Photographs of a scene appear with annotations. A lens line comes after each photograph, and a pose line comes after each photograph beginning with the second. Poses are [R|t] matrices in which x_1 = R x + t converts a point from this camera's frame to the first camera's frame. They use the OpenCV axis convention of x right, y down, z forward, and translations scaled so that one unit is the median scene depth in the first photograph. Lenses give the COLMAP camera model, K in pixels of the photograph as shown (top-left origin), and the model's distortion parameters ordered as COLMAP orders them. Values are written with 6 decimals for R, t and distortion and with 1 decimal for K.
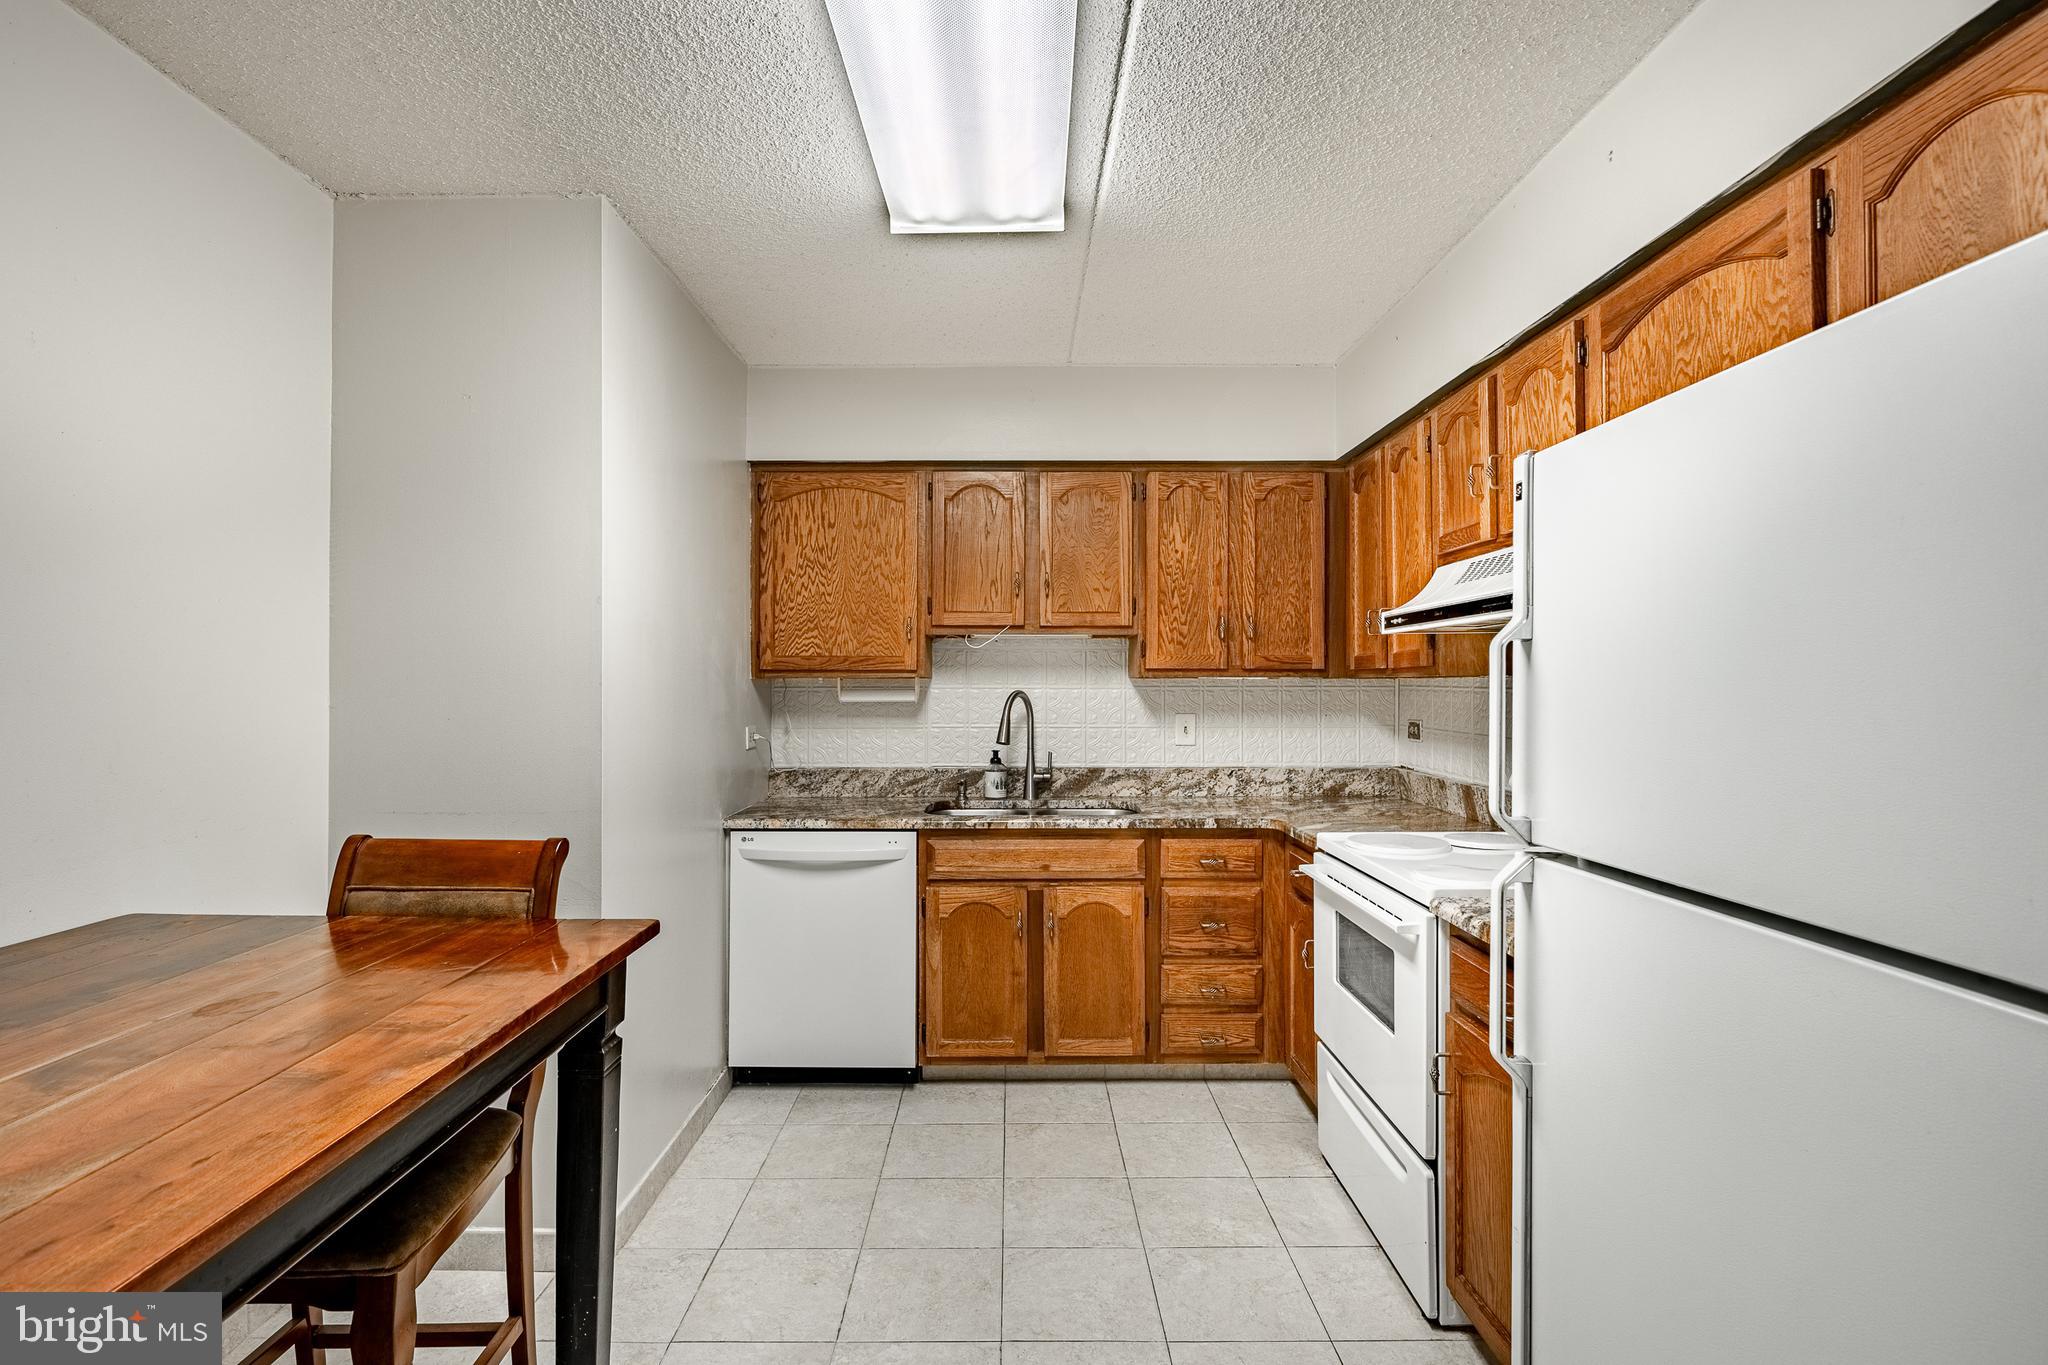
lens RADIAL K [[1008.1, 0, 1013.2], [0, 1008.1, 670.6], [0, 0, 1]] dist [0.001095, 0.000192]
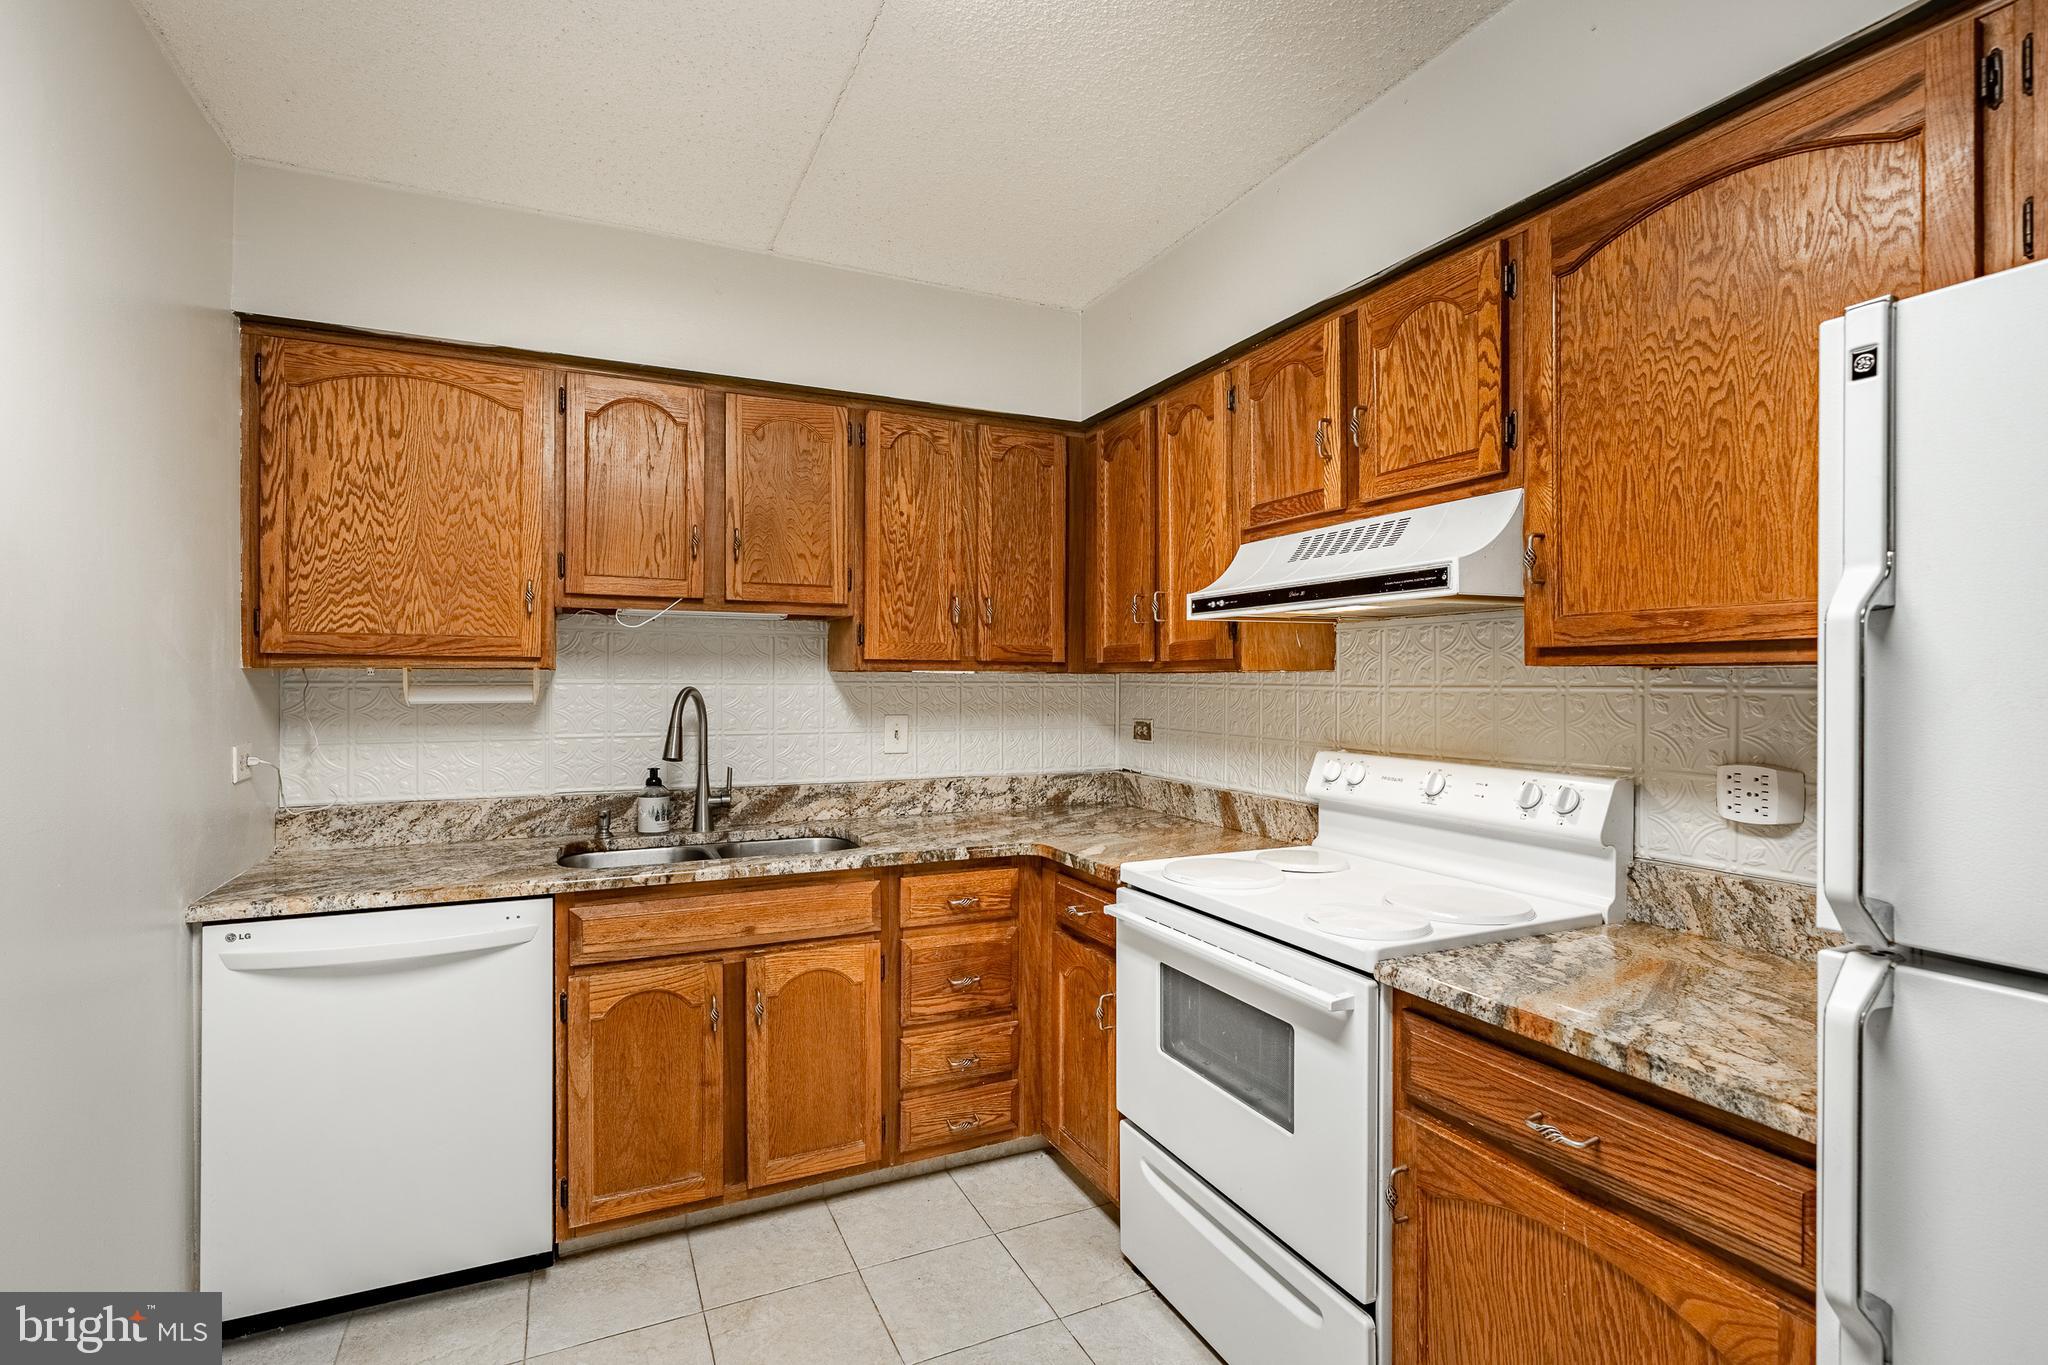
lens RADIAL K [[972.5, 0, 1024.0], [0, 972.5, 682.5], [0, 0, 1]] dist [-0.000536, -0.000596]
pose [[0.906623, 0.002100, 0.421936, -0.084603], [-0.008988, 0.999857, 0.014336, 0.004523], [-0.421846, -0.016790, 0.906512, 0.283179]]
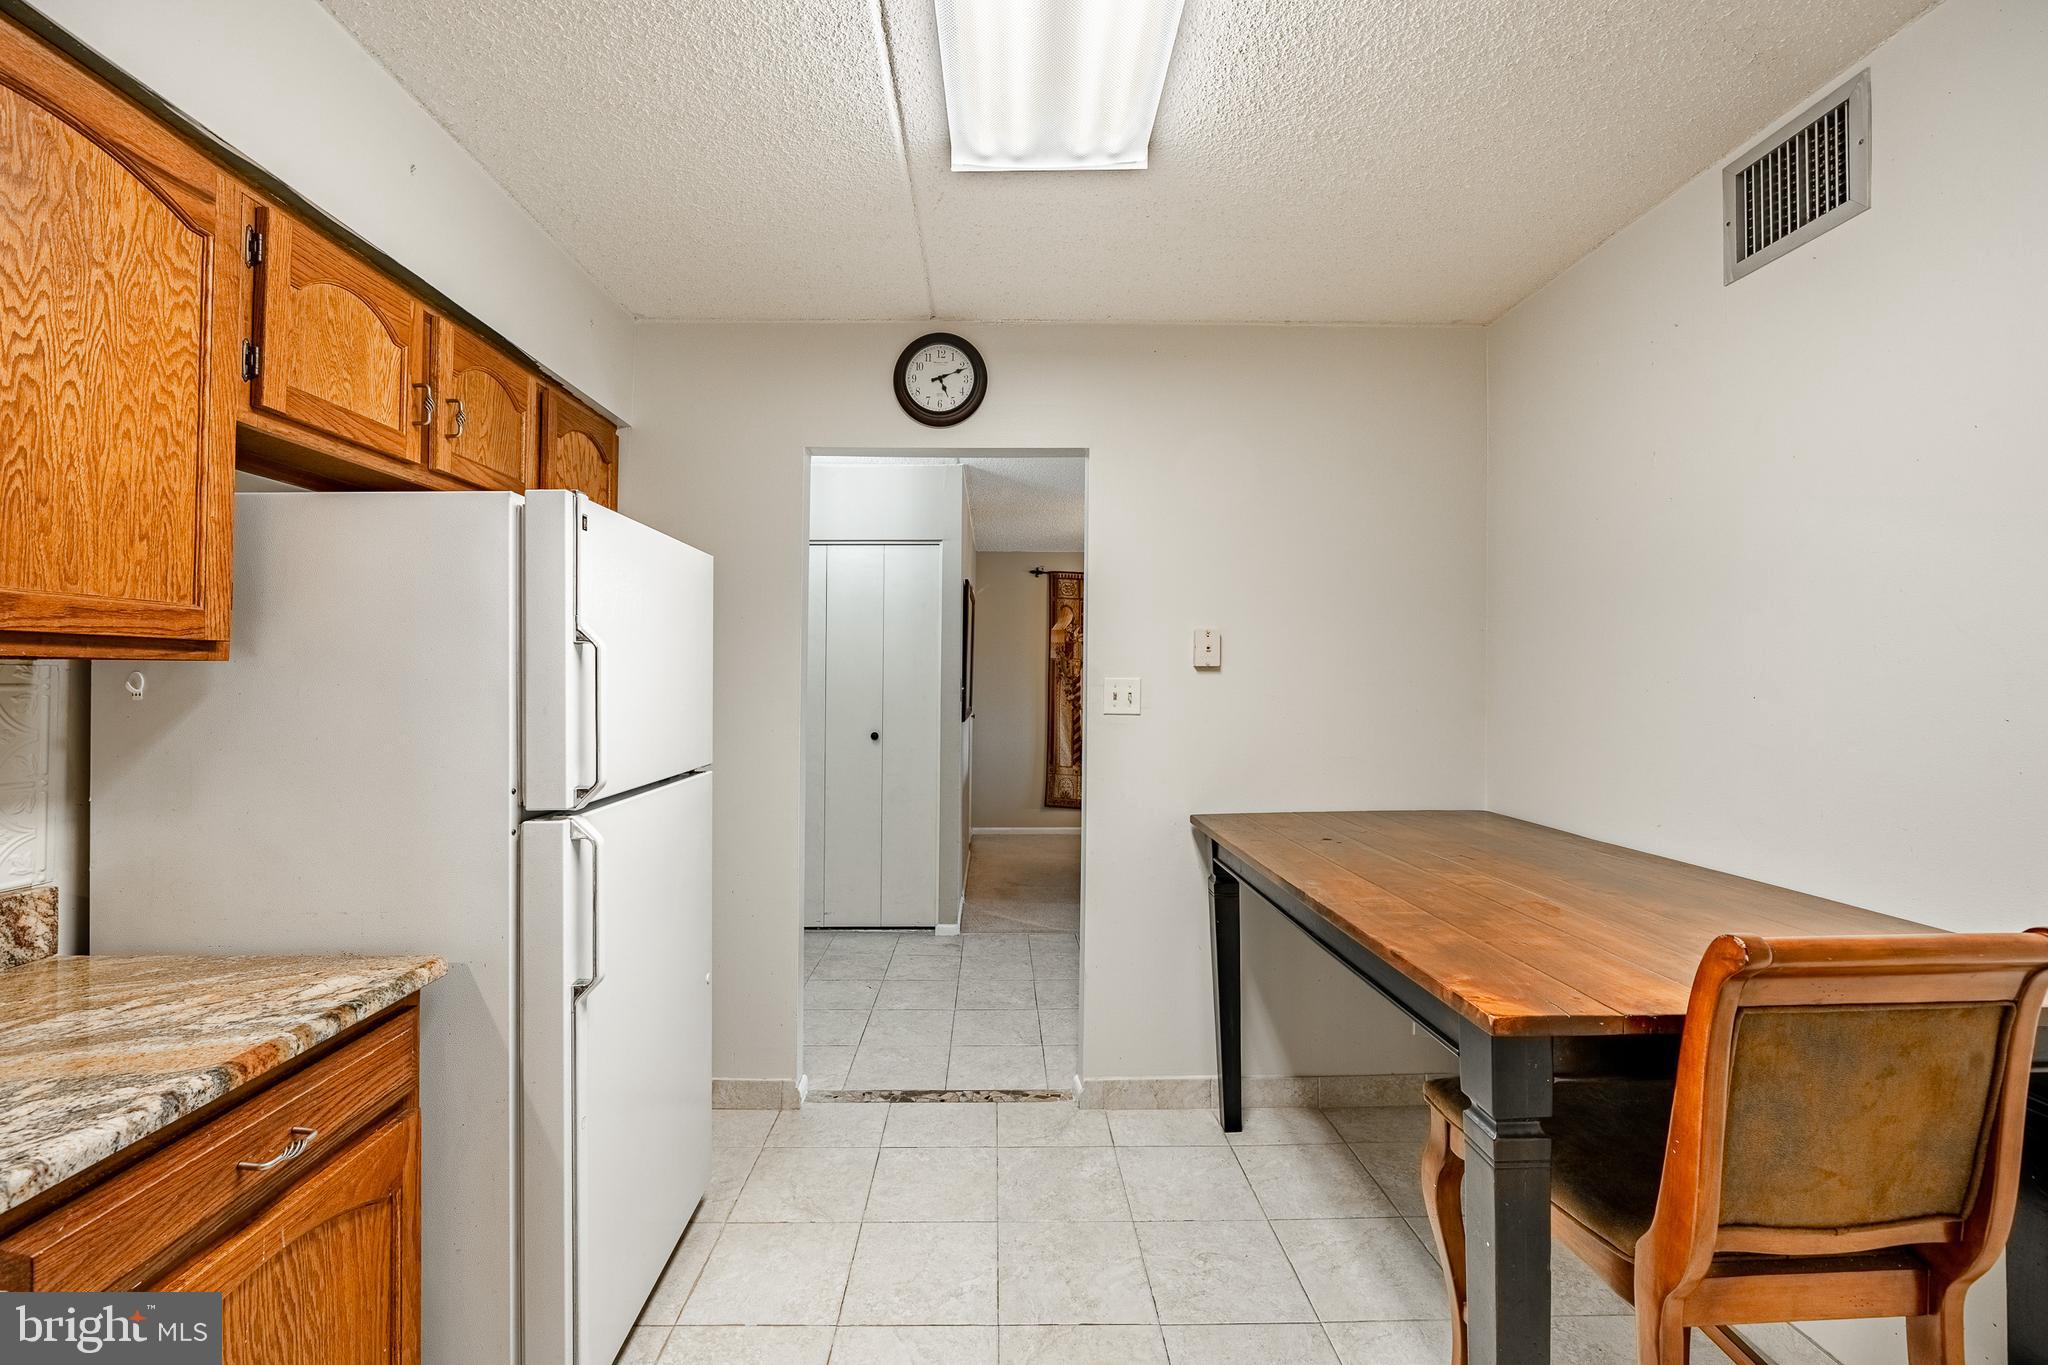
lens RADIAL K [[840.9, 0, 1024.0], [0, 840.9, 682.5], [0, 0, 1]] dist [0.000355, 0.000038]
pose [[-0.999506, -0.003578, -0.031226, -0.000740], [-0.003183, 0.999914, -0.012692, 0.012214], [0.031269, -0.012587, -0.999432, 0.865619]]
